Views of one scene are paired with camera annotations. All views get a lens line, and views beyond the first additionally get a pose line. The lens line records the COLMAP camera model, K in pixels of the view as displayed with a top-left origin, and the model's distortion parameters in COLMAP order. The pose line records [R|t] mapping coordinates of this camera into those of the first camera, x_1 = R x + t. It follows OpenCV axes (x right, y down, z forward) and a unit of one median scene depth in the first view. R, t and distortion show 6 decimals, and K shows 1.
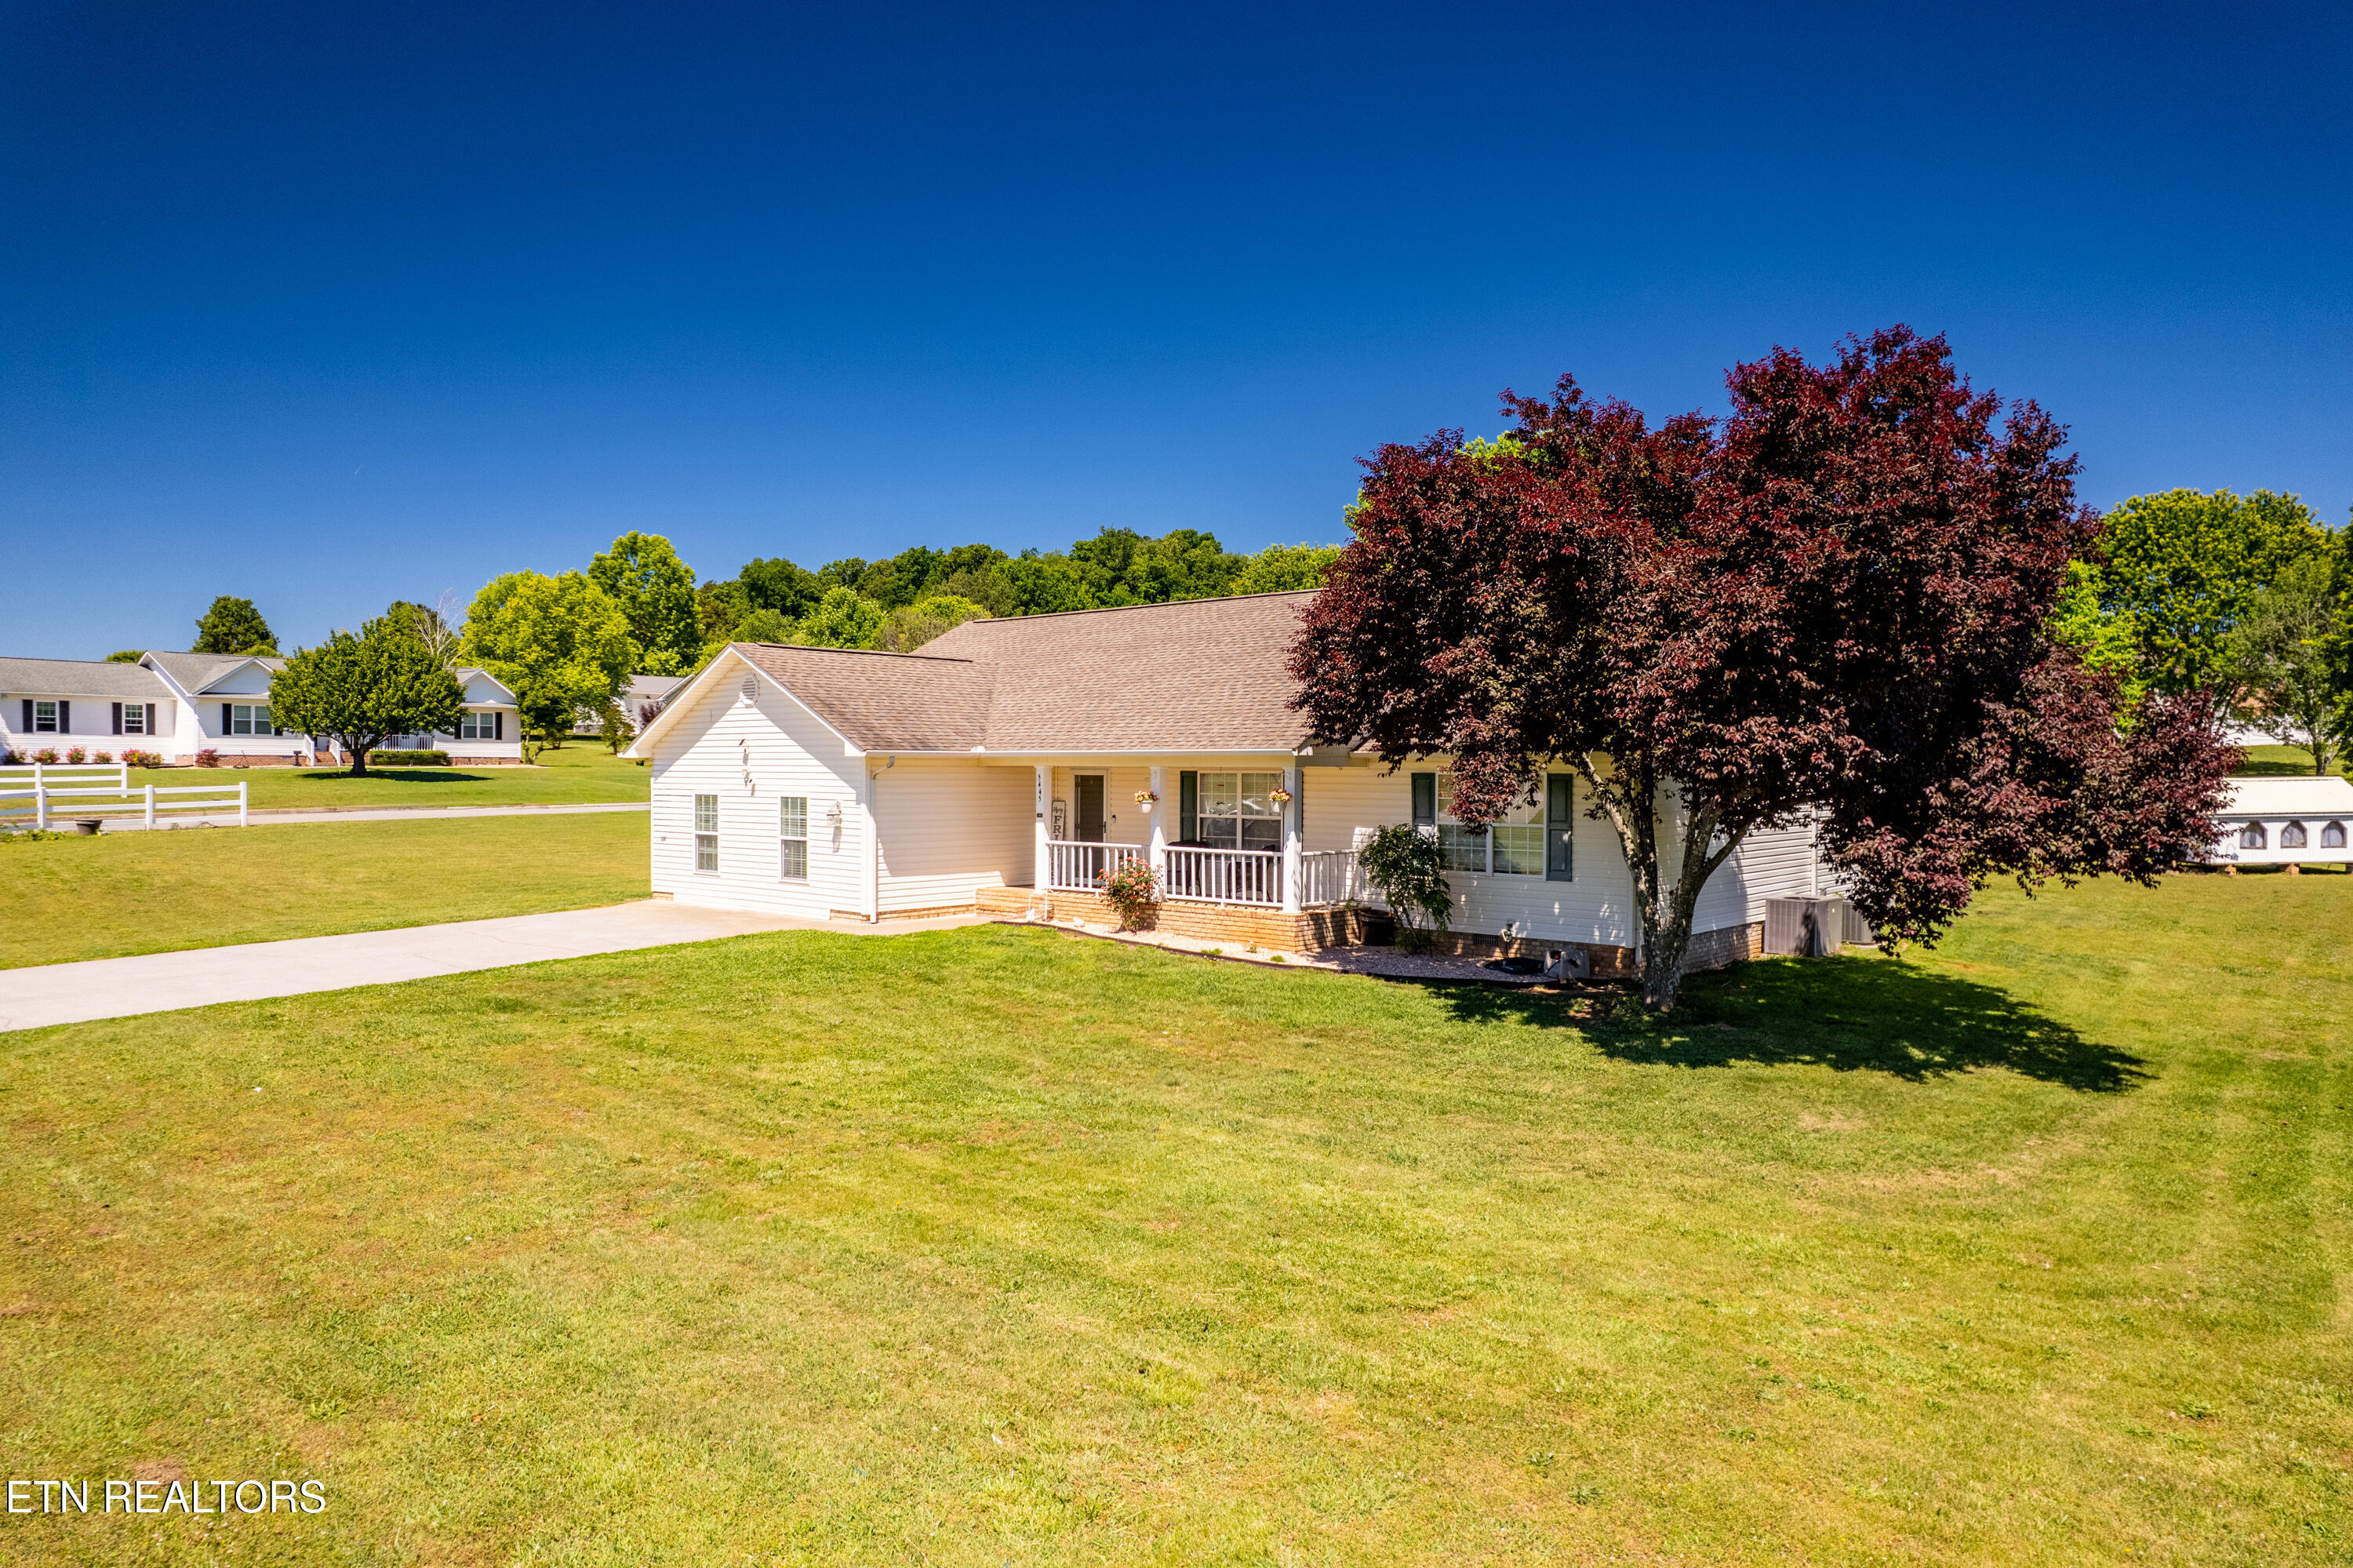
lens RADIAL K [[1506.7, 0, 1173.4], [0, 1506.7, 789.3], [0, 0, 1]] dist [-0.075036, 0.064424]
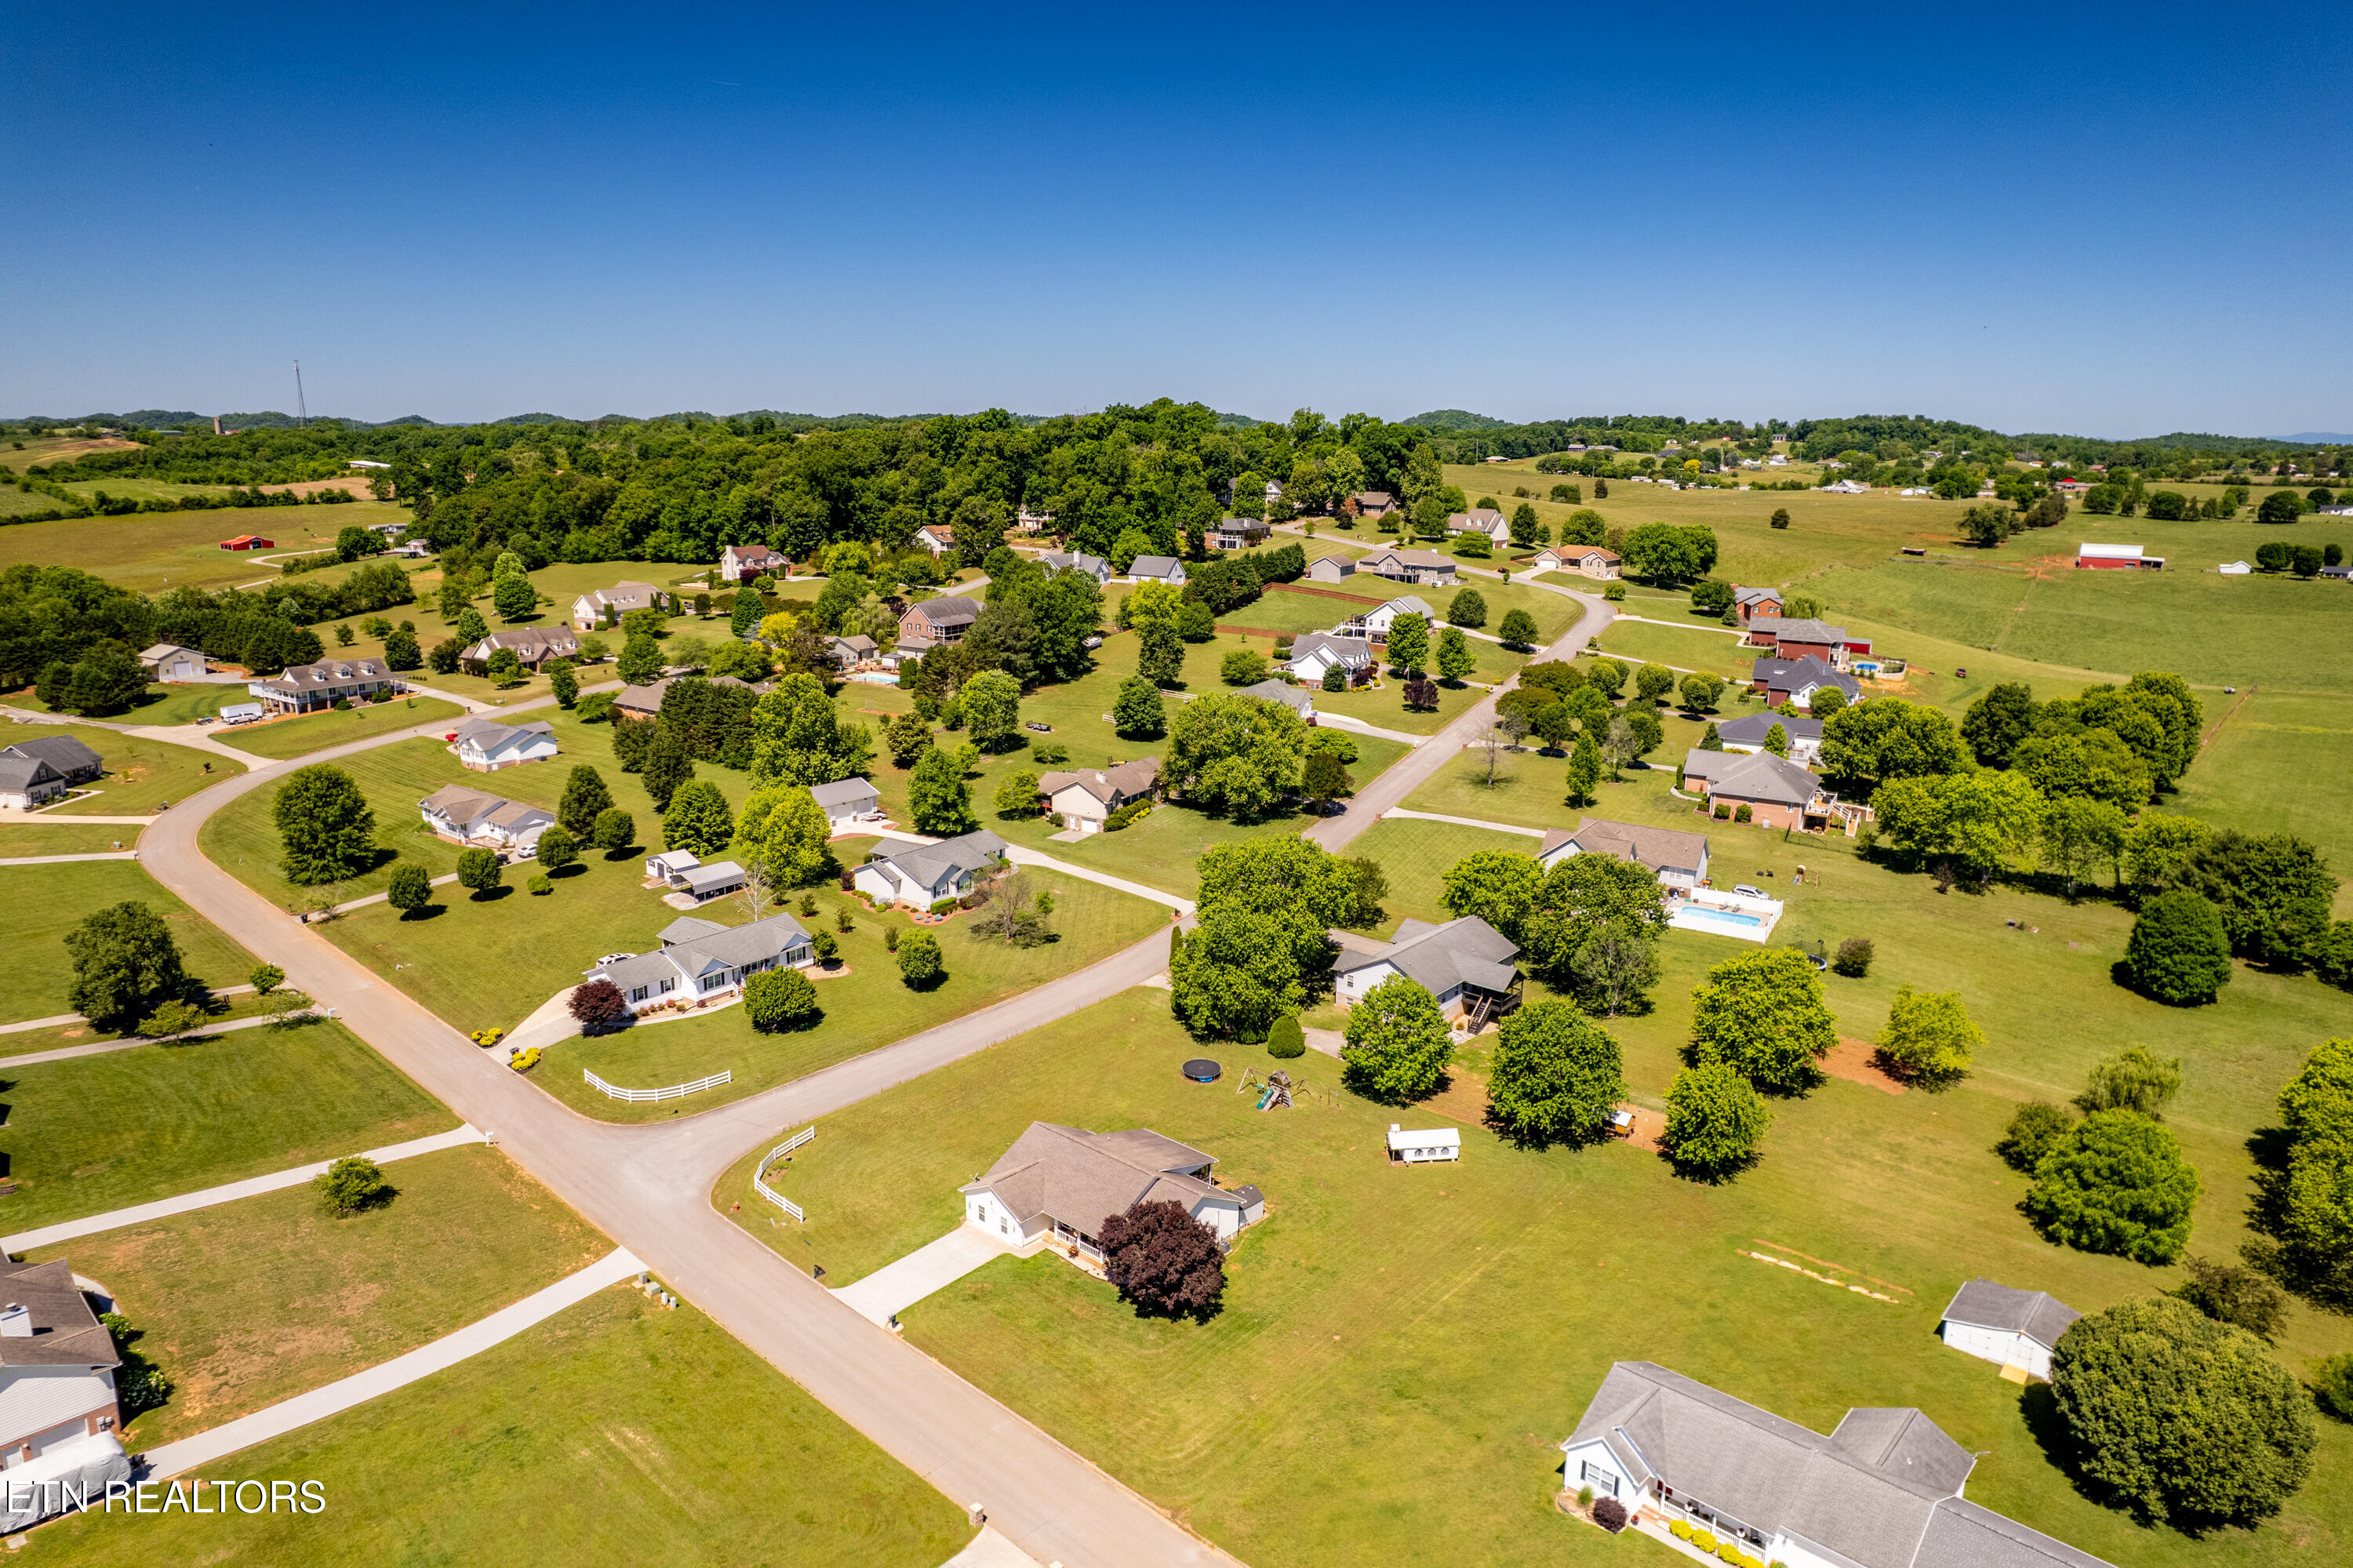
lens RADIAL K [[1506.7, 0, 1173.4], [0, 1506.7, 789.3], [0, 0, 1]] dist [-0.075036, 0.064424]
pose [[0.999924, 0.008598, -0.008867, 0.321343], [-0.006407, 0.974850, 0.222771, -2.423508], [0.010560, -0.222698, 0.974830, -3.382610]]
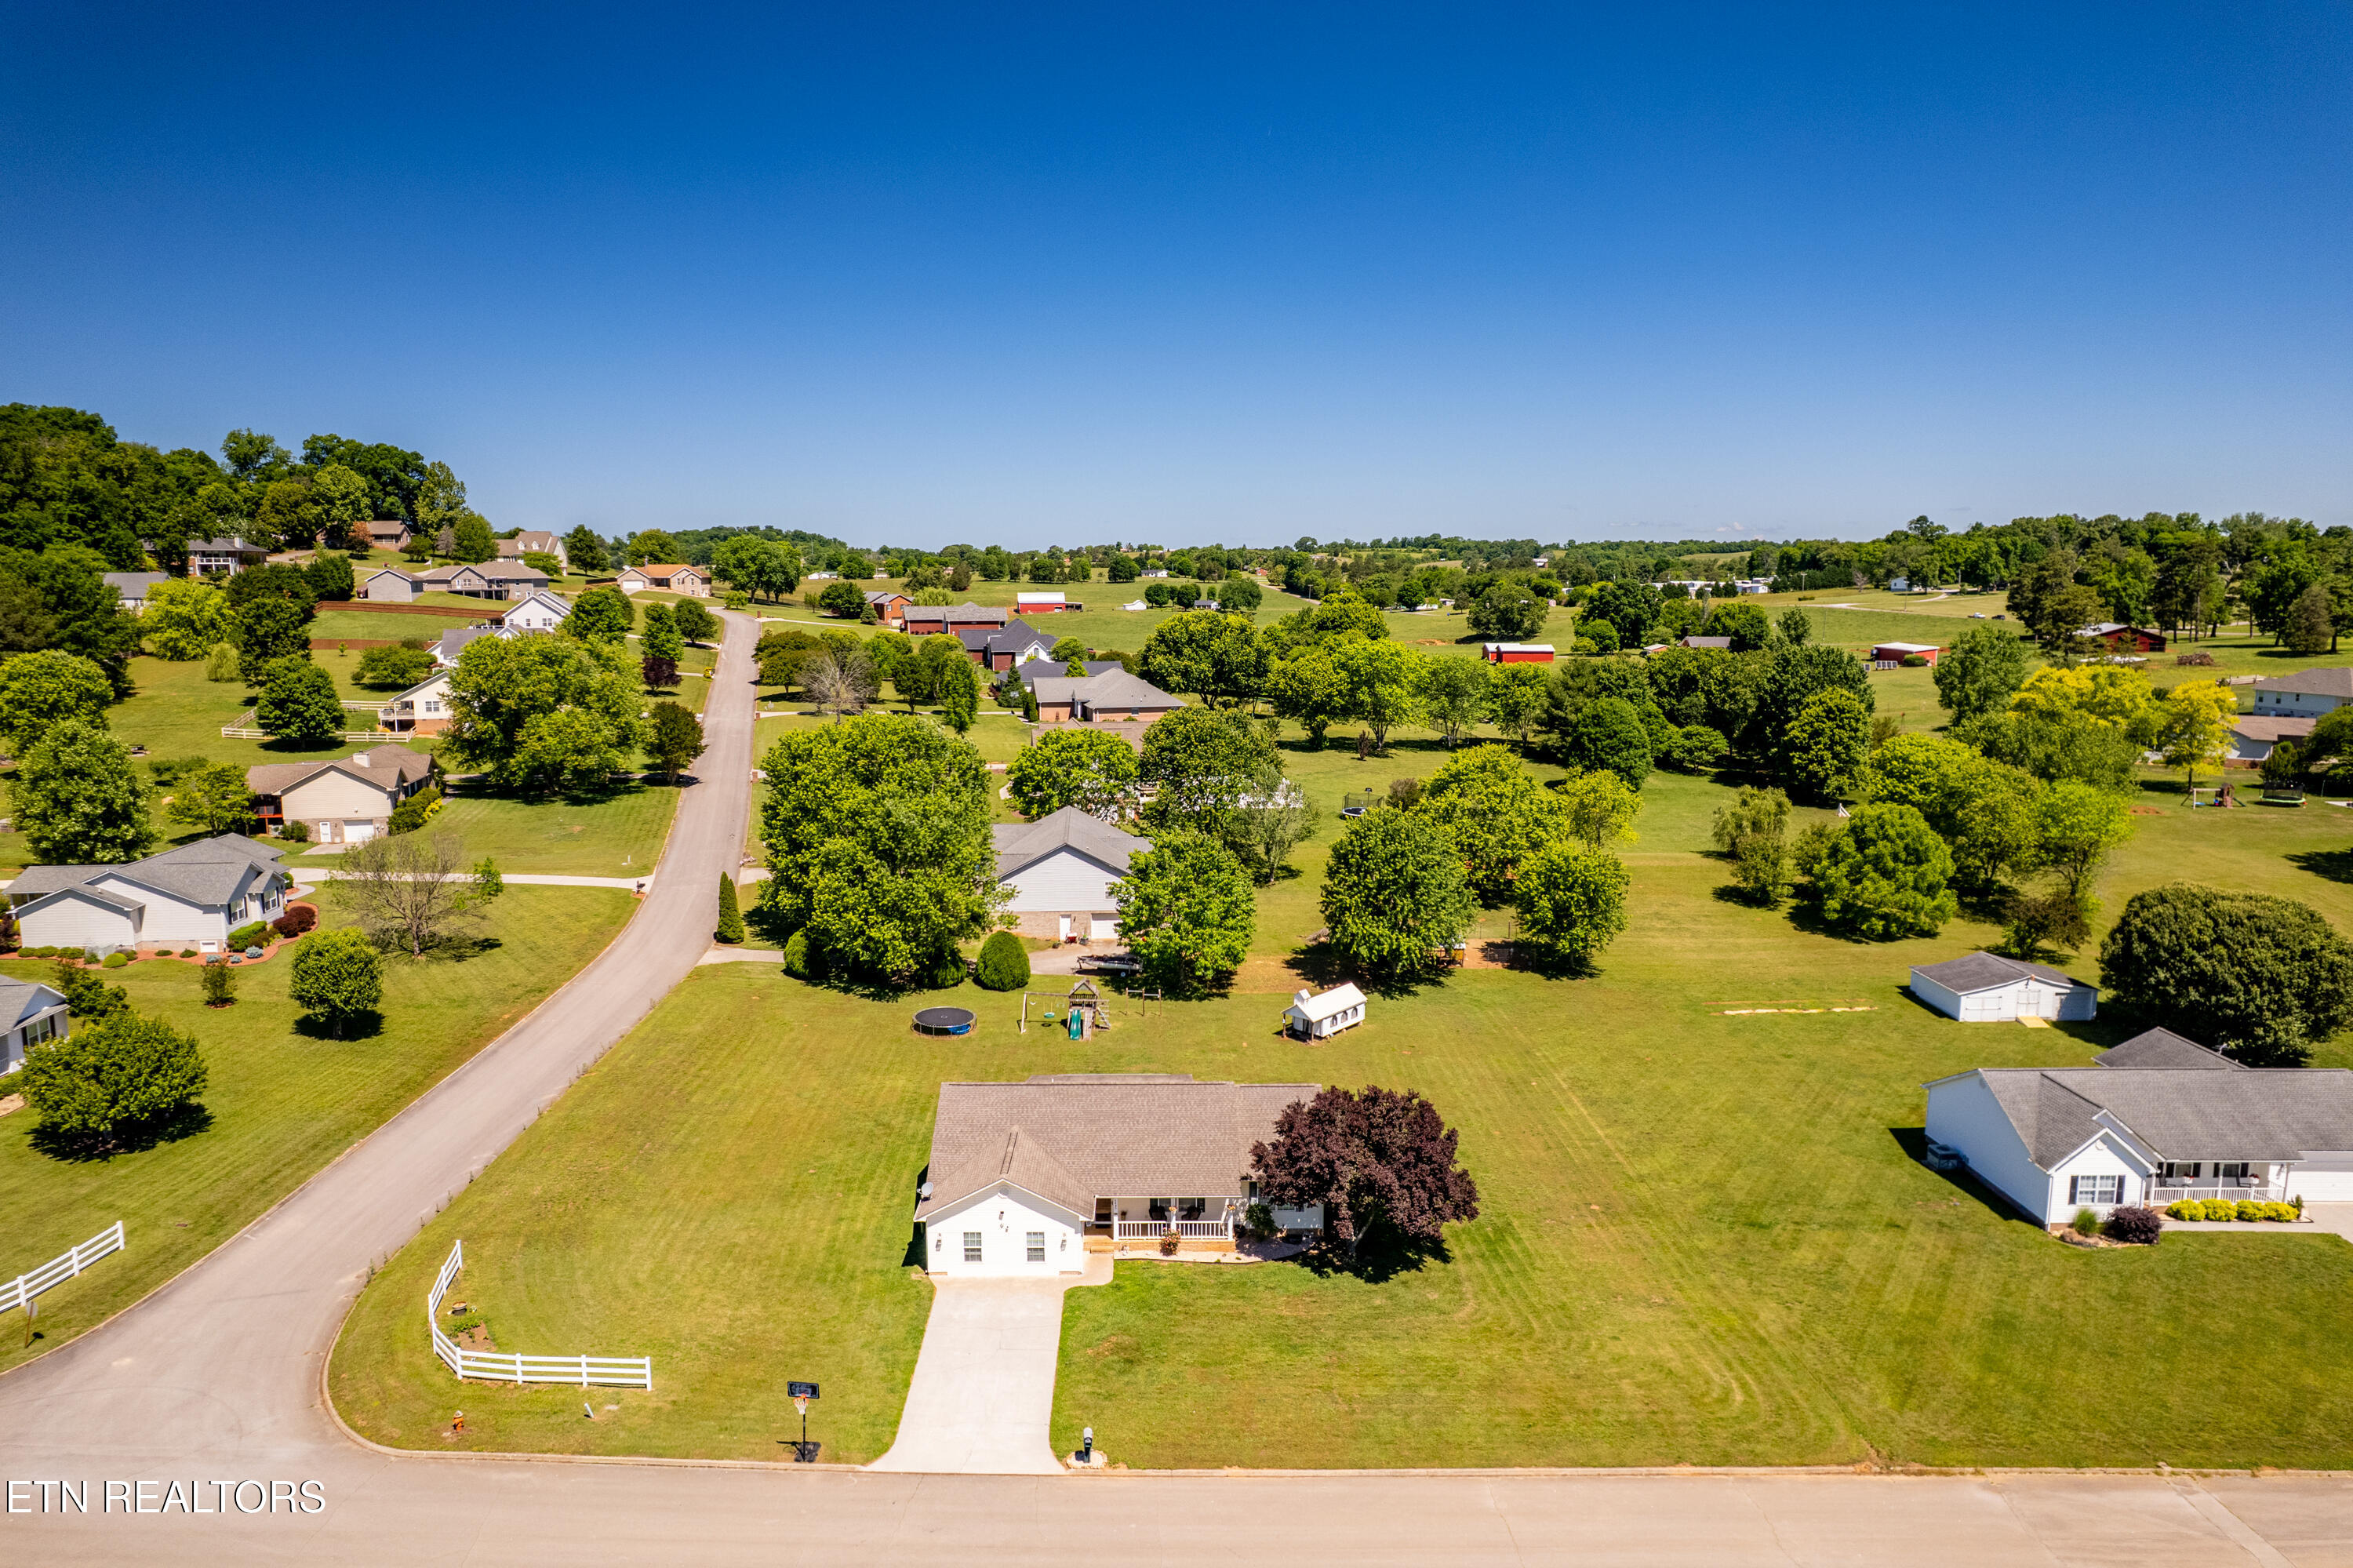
lens RADIAL K [[1506.7, 0, 1173.4], [0, 1506.7, 789.3], [0, 0, 1]] dist [-0.075036, 0.064424]
pose [[0.740173, -0.100839, 0.664812, -1.729889], [0.012009, 0.990516, 0.136871, -1.108374], [-0.672309, -0.093325, 0.734364, -0.982720]]
